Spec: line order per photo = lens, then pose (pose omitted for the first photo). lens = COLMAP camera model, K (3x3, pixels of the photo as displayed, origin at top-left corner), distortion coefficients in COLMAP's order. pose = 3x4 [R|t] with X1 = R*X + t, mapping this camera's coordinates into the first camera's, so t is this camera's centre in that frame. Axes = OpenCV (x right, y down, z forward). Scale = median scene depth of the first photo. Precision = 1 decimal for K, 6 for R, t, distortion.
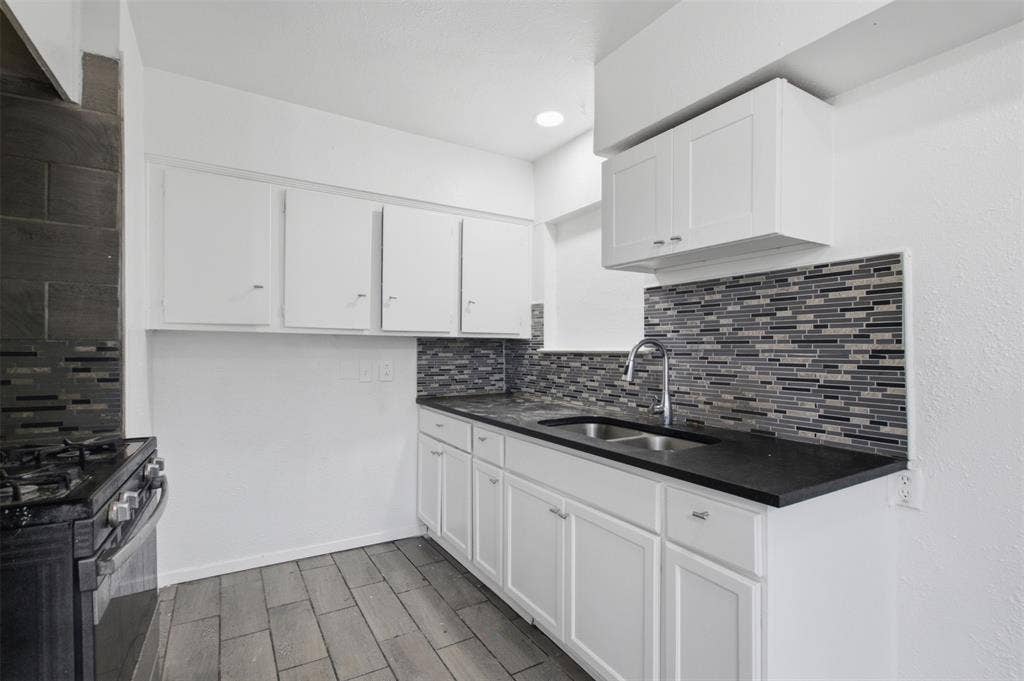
lens RADIAL K [[482.2, 0, 516.8], [0, 482.2, 348.3], [0, 0, 1]] dist [0.015727, 0.000259]
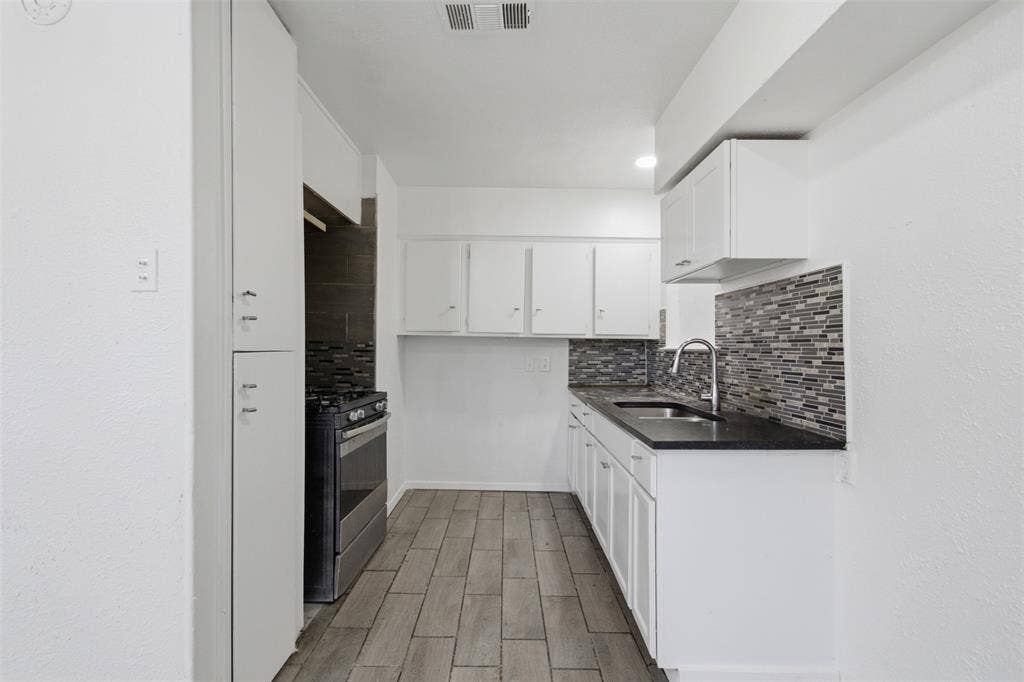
lens RADIAL K [[482.2, 0, 511.3], [0, 482.2, 342.7], [0, 0, 1]] dist [0.015727, 0.000259]
pose [[0.858322, -0.001194, -0.513109, 0.614071], [-0.005120, 0.999928, -0.010890, 0.007144], [0.513085, 0.011974, 0.858254, -0.354793]]
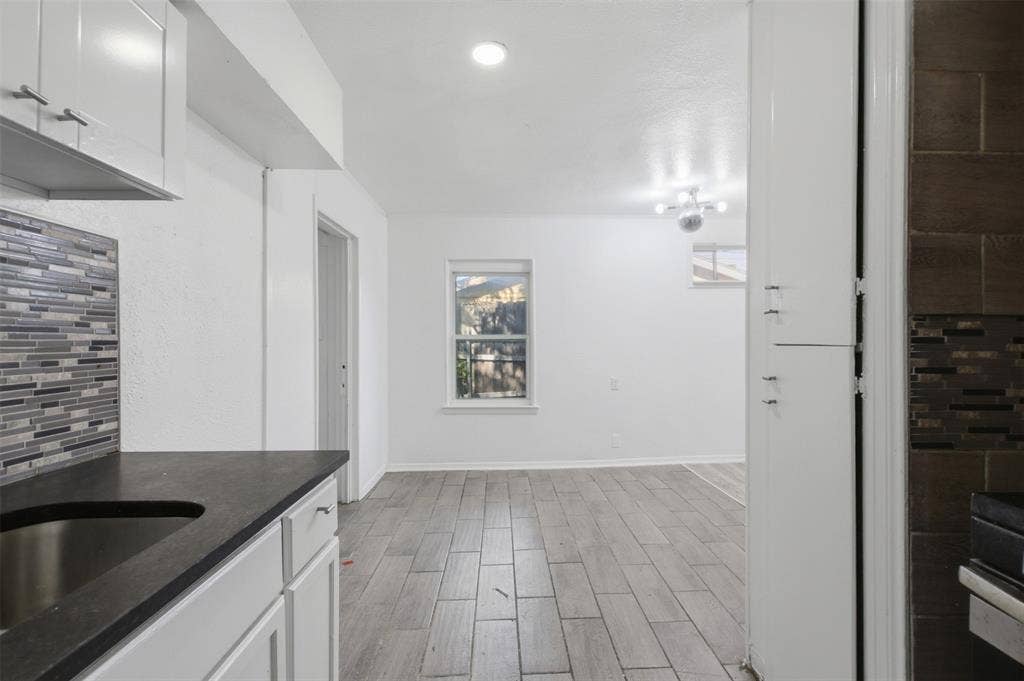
lens RADIAL K [[482.2, 0, 513.4], [0, 482.2, 339.4], [0, 0, 1]] dist [0.015727, 0.000259]
pose [[-0.868559, 0.007453, 0.495530, -0.330044], [0.007817, 0.999969, -0.001339, 0.006900], [-0.495525, 0.002710, -0.868590, 1.261385]]
